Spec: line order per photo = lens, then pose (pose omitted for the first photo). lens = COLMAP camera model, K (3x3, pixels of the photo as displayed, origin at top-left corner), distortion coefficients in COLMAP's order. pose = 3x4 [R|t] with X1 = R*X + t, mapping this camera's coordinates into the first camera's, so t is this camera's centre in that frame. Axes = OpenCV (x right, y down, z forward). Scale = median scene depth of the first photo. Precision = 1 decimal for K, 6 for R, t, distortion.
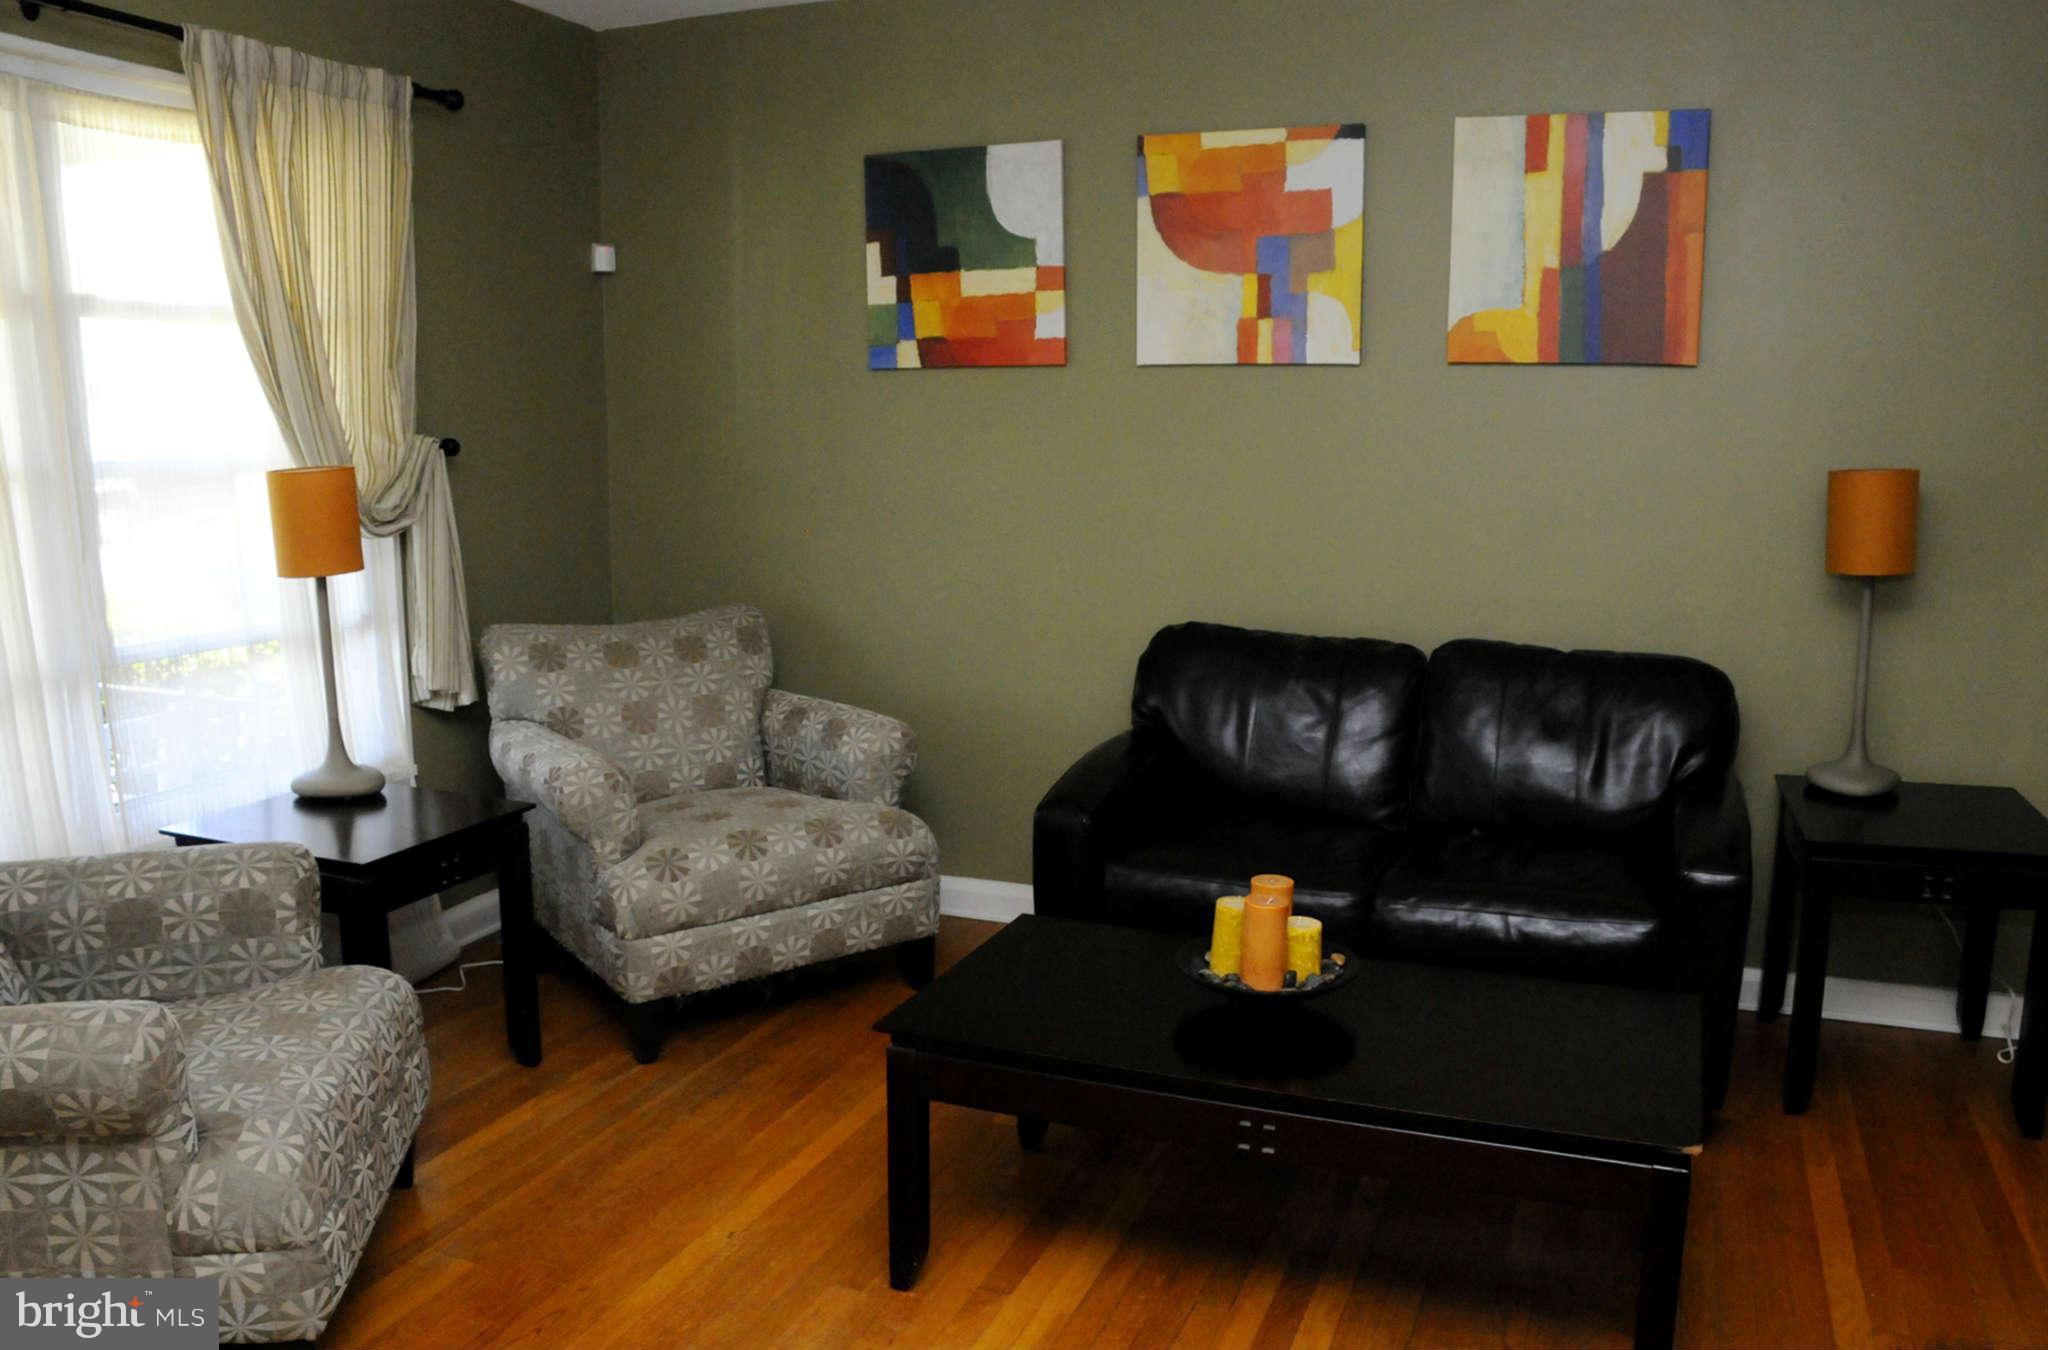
lens RADIAL K [[1616.6, 0, 1013.4], [0, 1616.6, 689.3], [0, 0, 1]] dist [-0.148964, 0.103667]
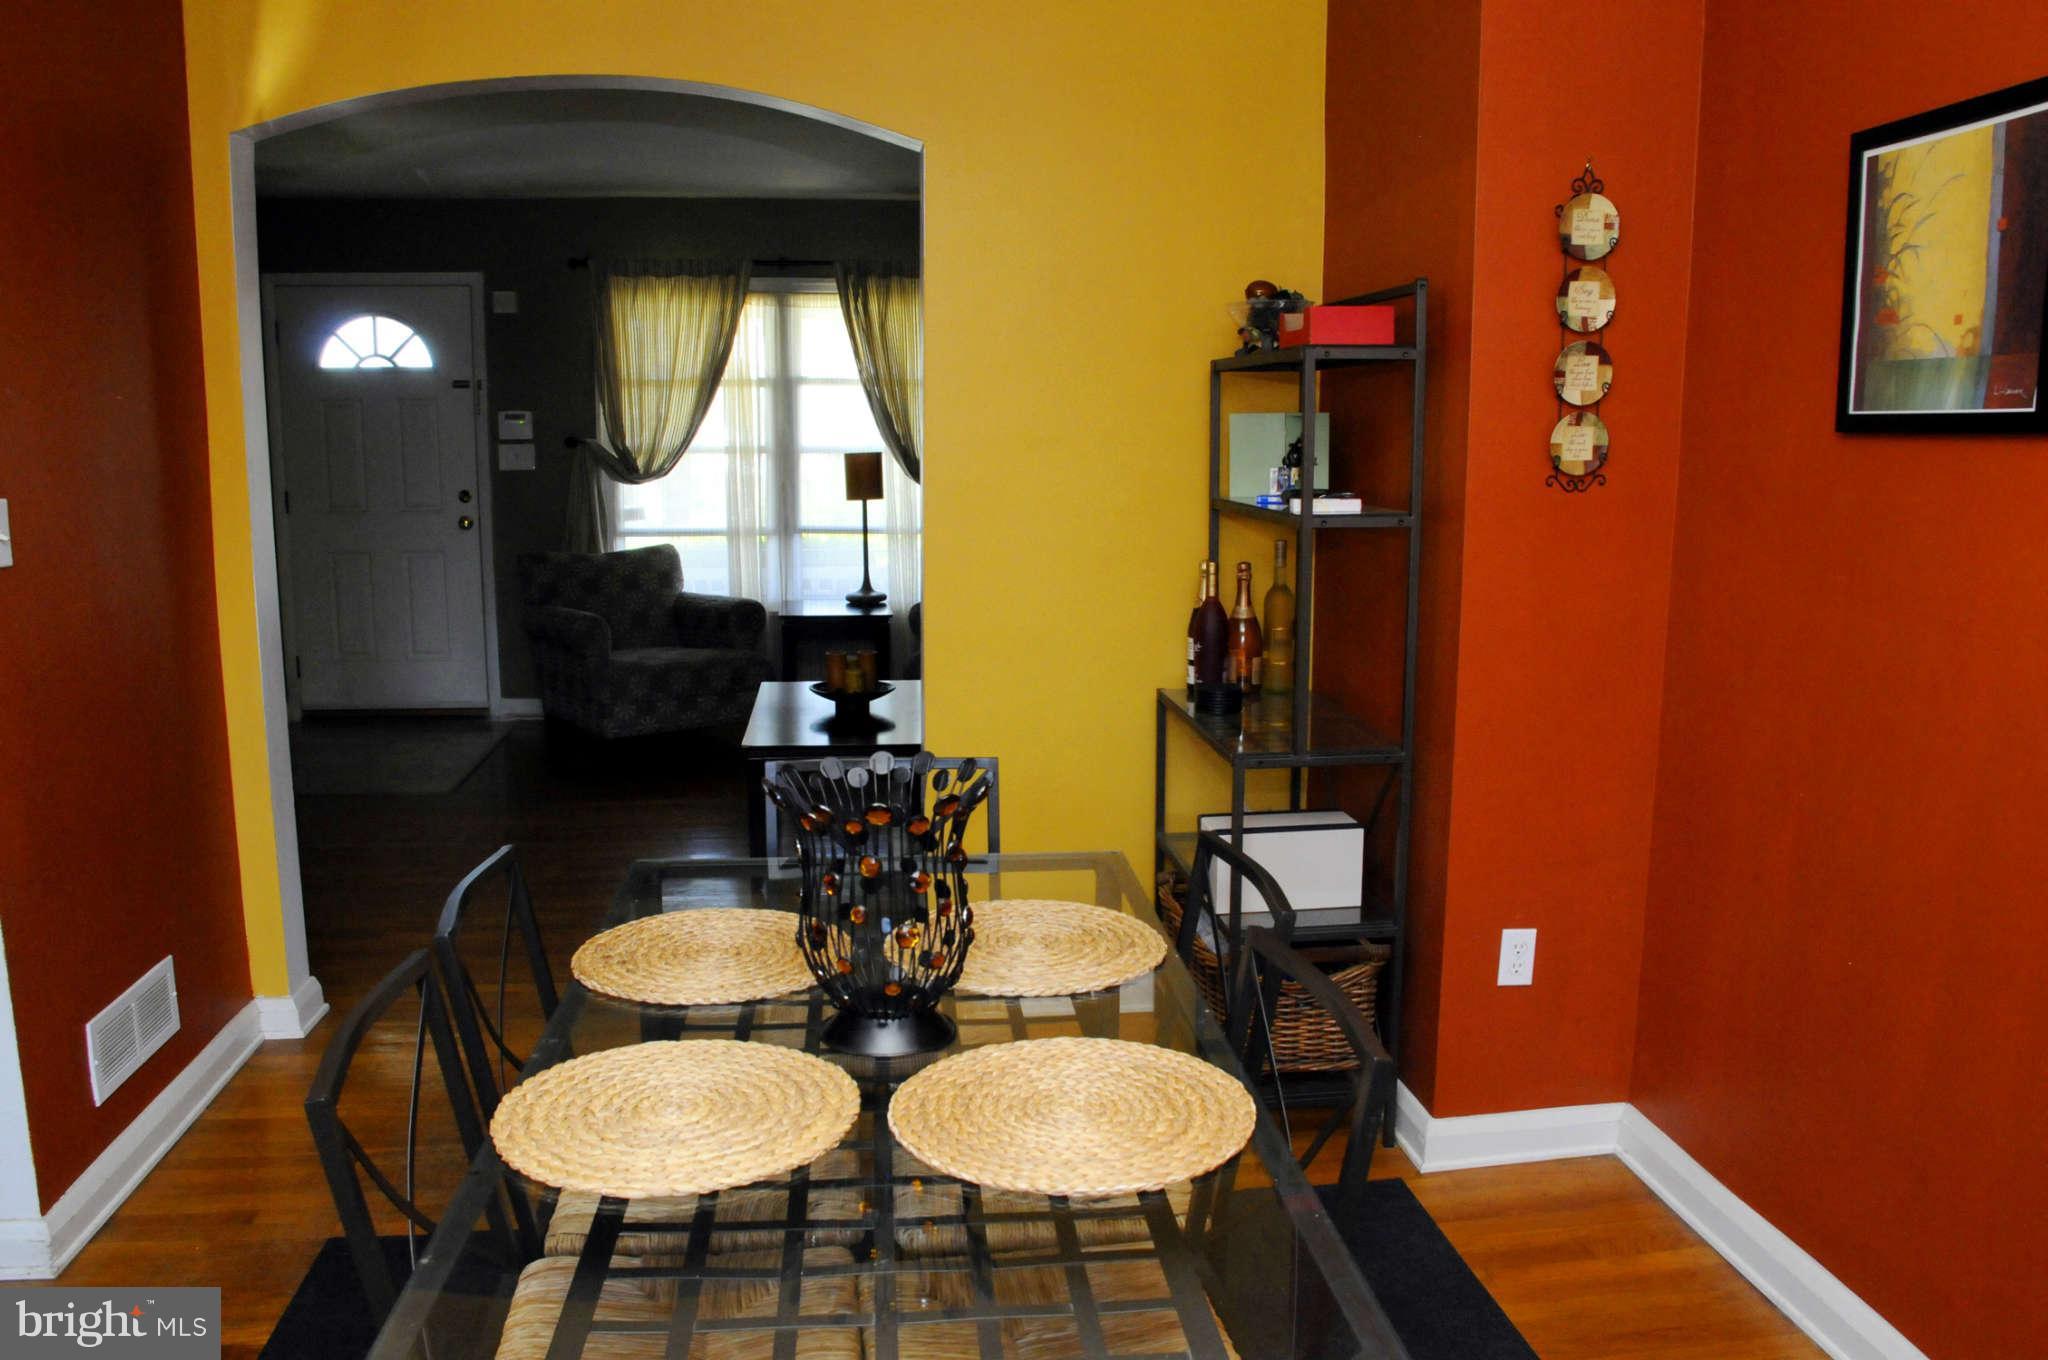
lens RADIAL K [[1614.1, 0, 1001.7], [0, 1614.1, 702.4], [0, 0, 1]] dist [-0.138620, 0.090482]
pose [[0.476167, 0.154869, -0.865610, 1.468674], [-0.159380, 0.983265, 0.088245, -0.021922], [0.864791, 0.095942, 0.492881, 0.081127]]
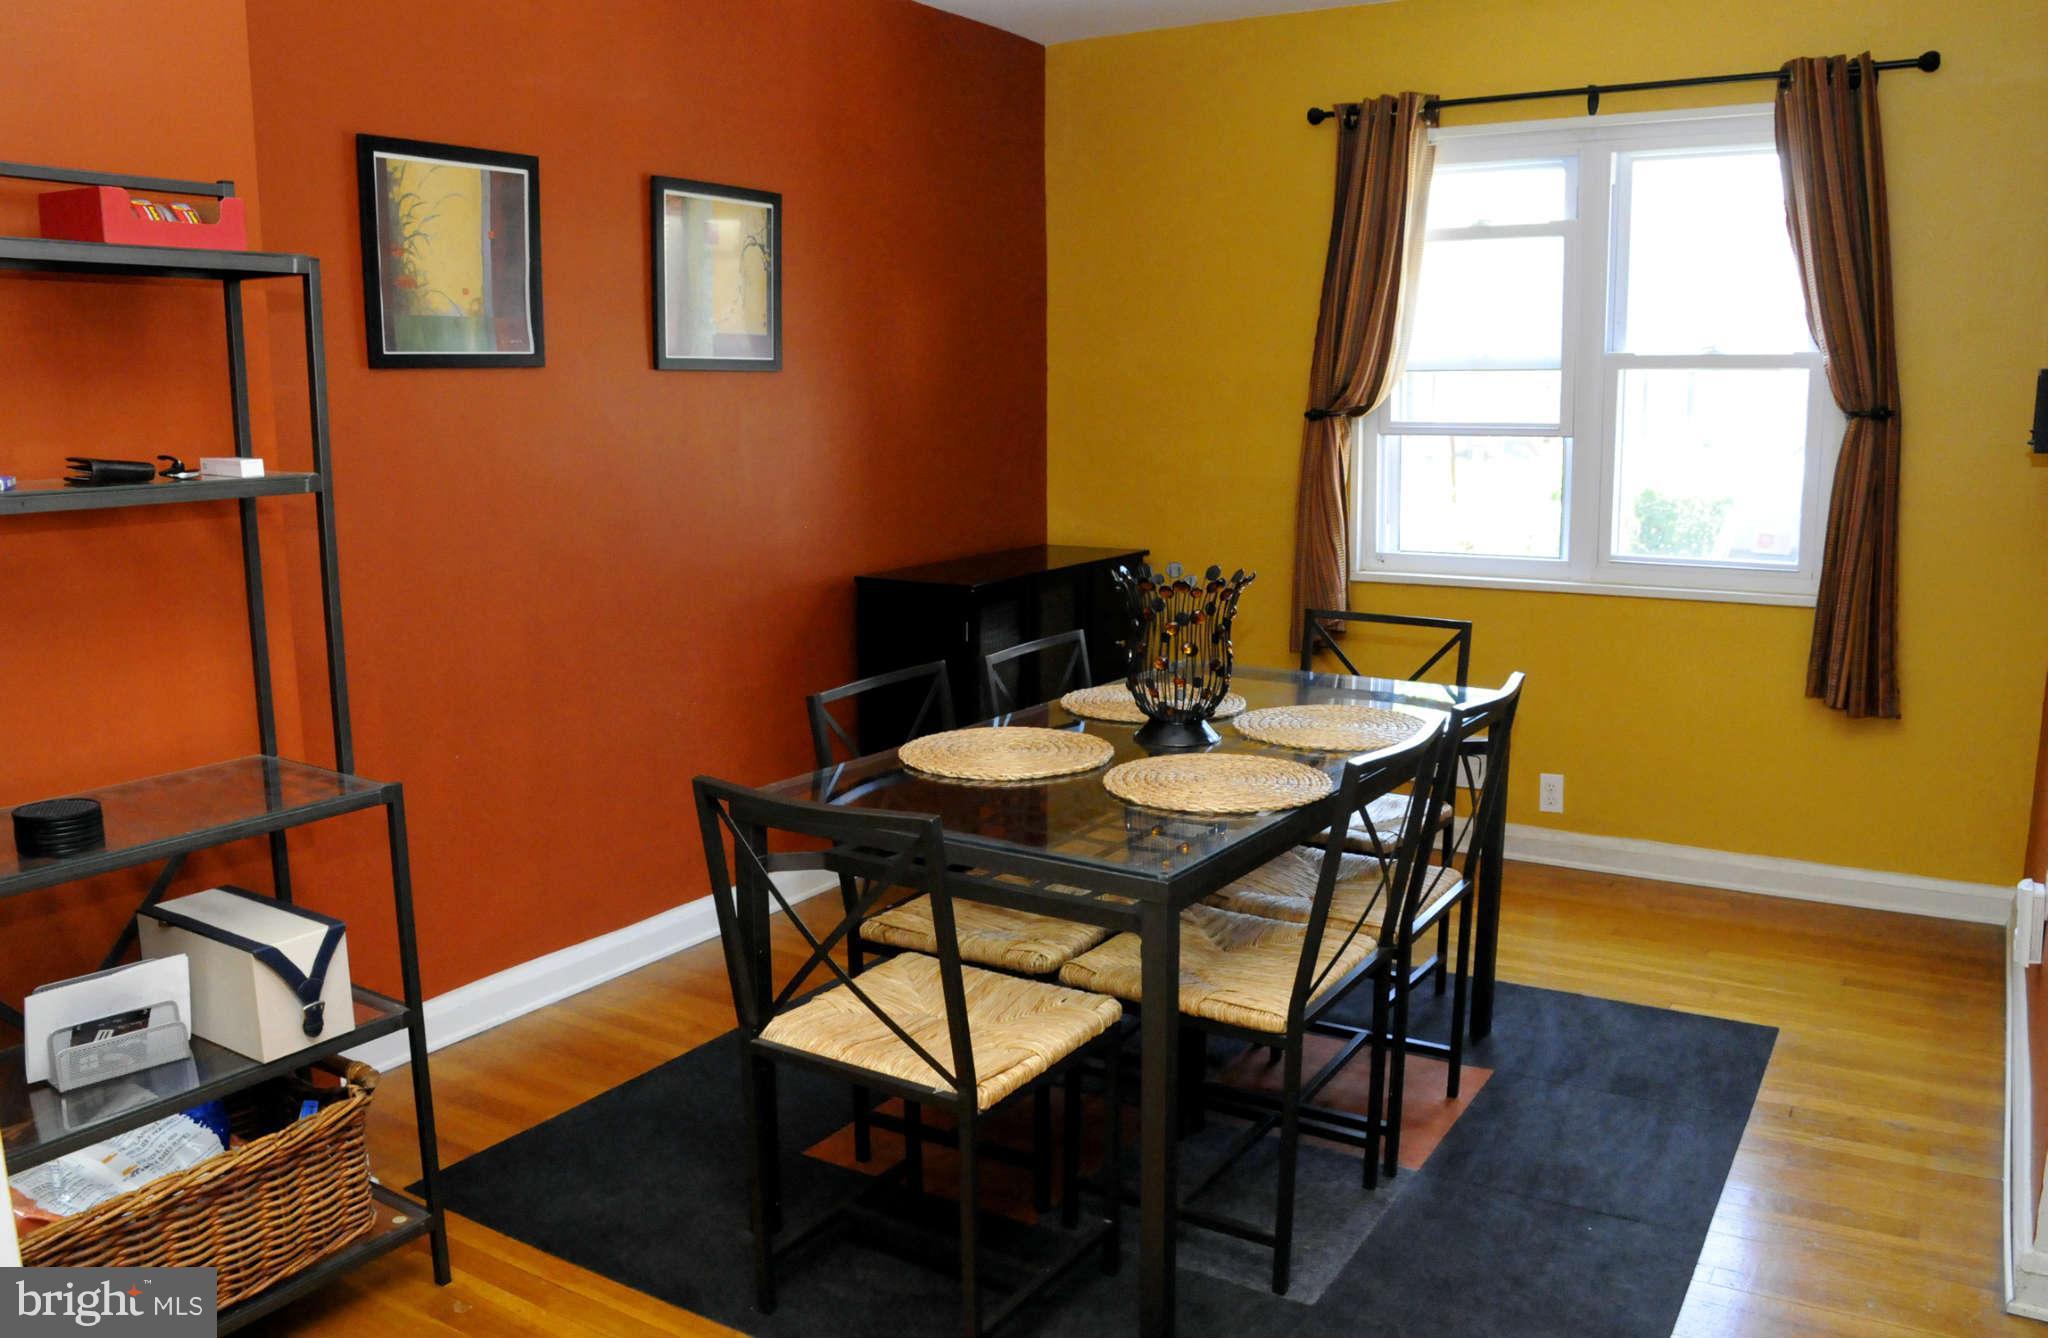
lens RADIAL K [[1609.9, 0, 1019.7], [0, 1609.9, 681.8], [0, 0, 1]] dist [-0.139252, 0.090388]
pose [[0.169822, -0.174729, 0.969861, 0.273137], [0.174728, 0.973902, 0.144862, -0.029491], [-0.969861, 0.144861, 0.195920, 0.220409]]
